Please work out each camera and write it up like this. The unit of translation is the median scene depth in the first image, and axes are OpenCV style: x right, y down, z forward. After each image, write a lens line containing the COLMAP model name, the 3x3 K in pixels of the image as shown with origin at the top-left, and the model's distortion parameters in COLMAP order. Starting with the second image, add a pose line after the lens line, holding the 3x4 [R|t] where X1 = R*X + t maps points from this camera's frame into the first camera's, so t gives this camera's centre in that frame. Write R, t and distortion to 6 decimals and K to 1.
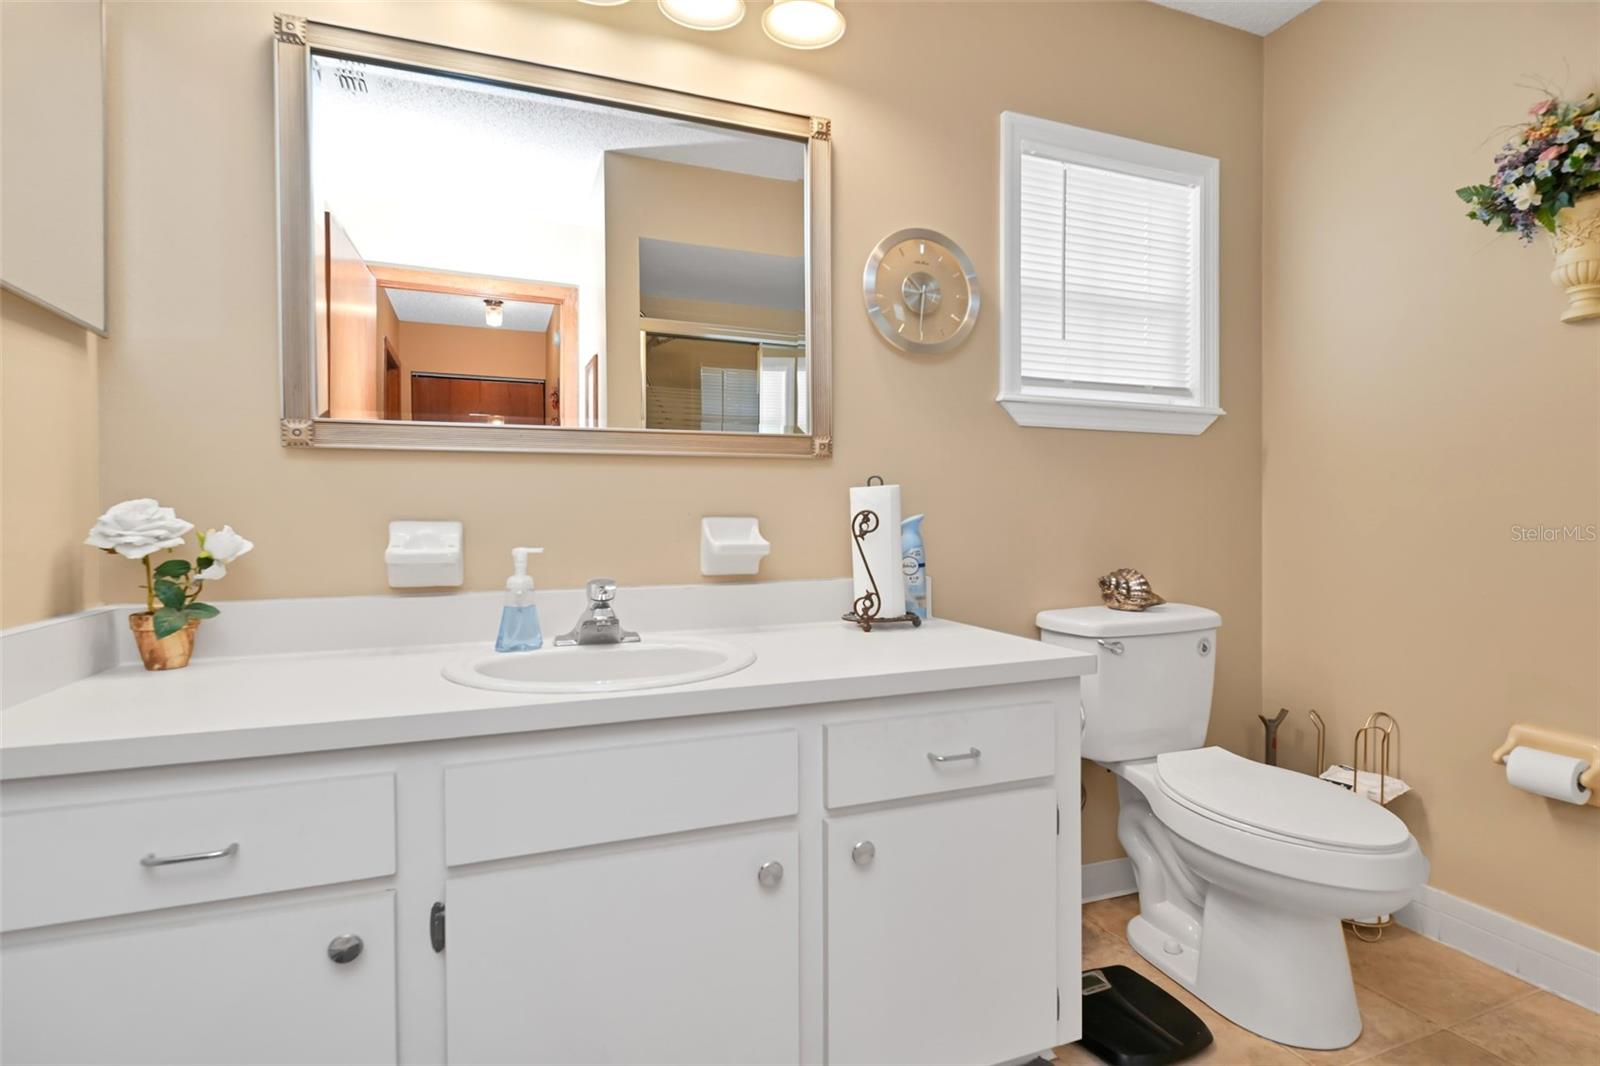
lens RADIAL K [[782.3, 0, 800.0], [0, 782.3, 533.0], [0, 0, 1]] dist [-0.012665, -0.000465]
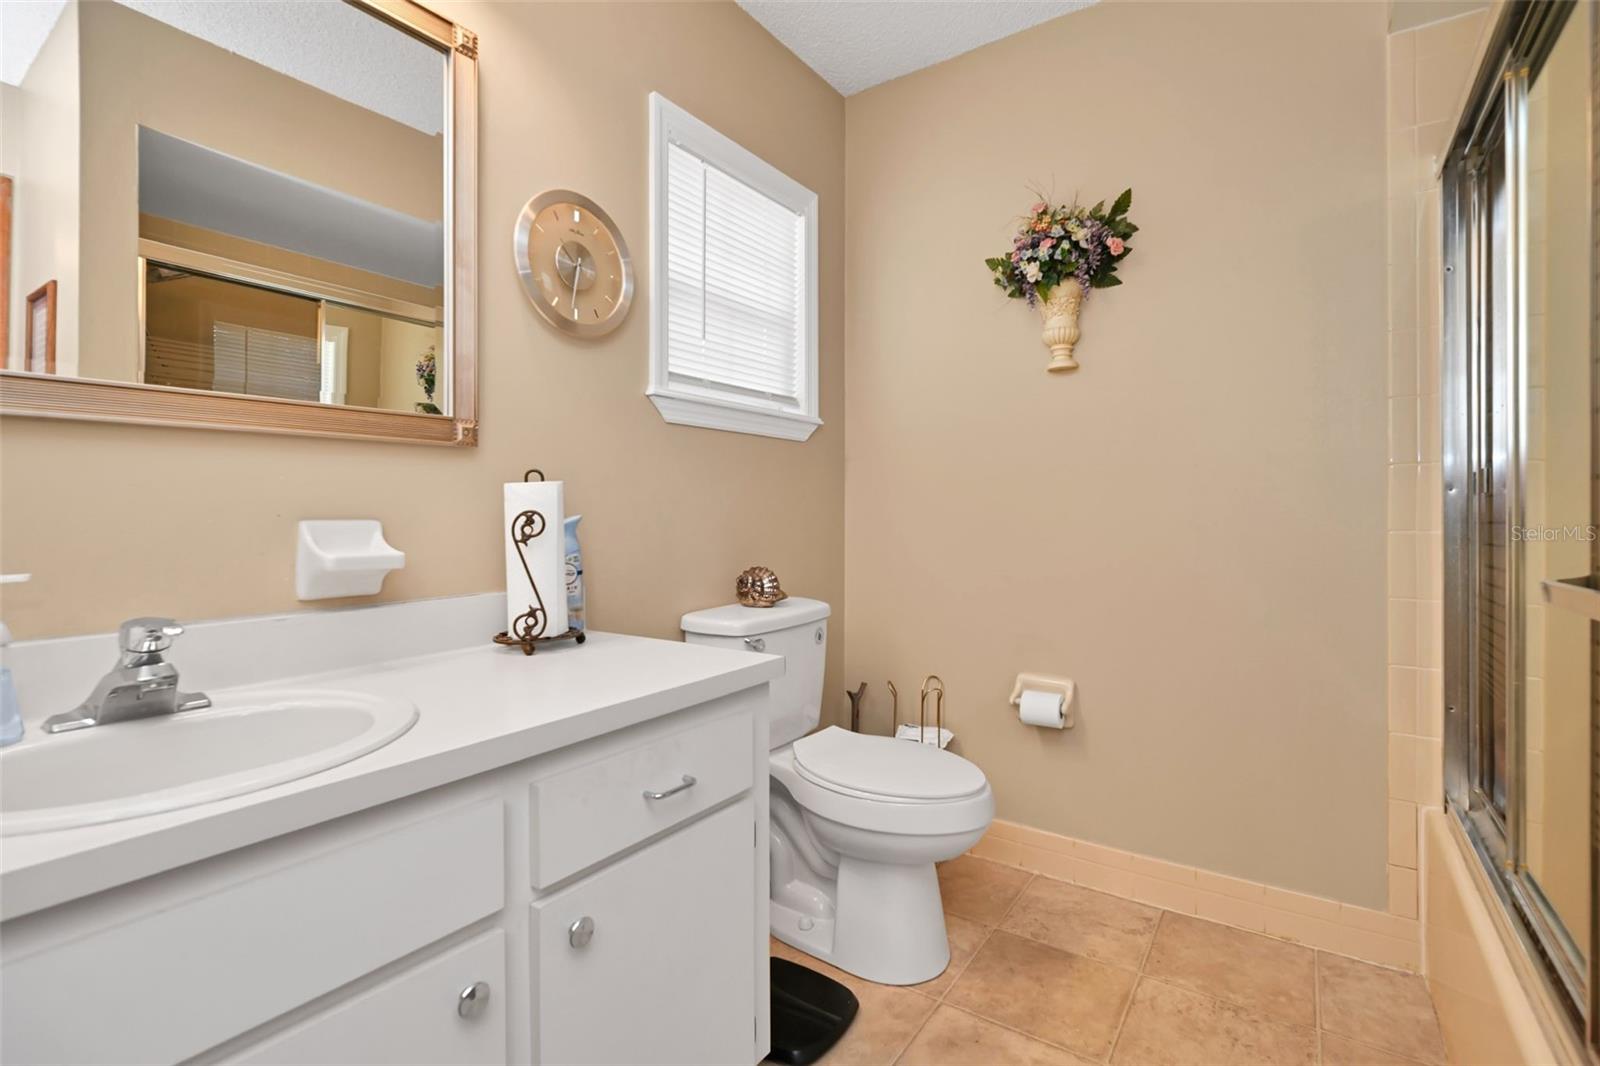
lens RADIAL K [[768.0, 0, 797.1], [0, 768.0, 512.9], [0, 0, 1]] dist [-0.002444, -0.007004]
pose [[0.836817, -0.000316, 0.547483, -0.109695], [0.012785, 0.999738, -0.018964, -0.006227], [-0.547334, 0.022869, 0.836602, 0.131473]]
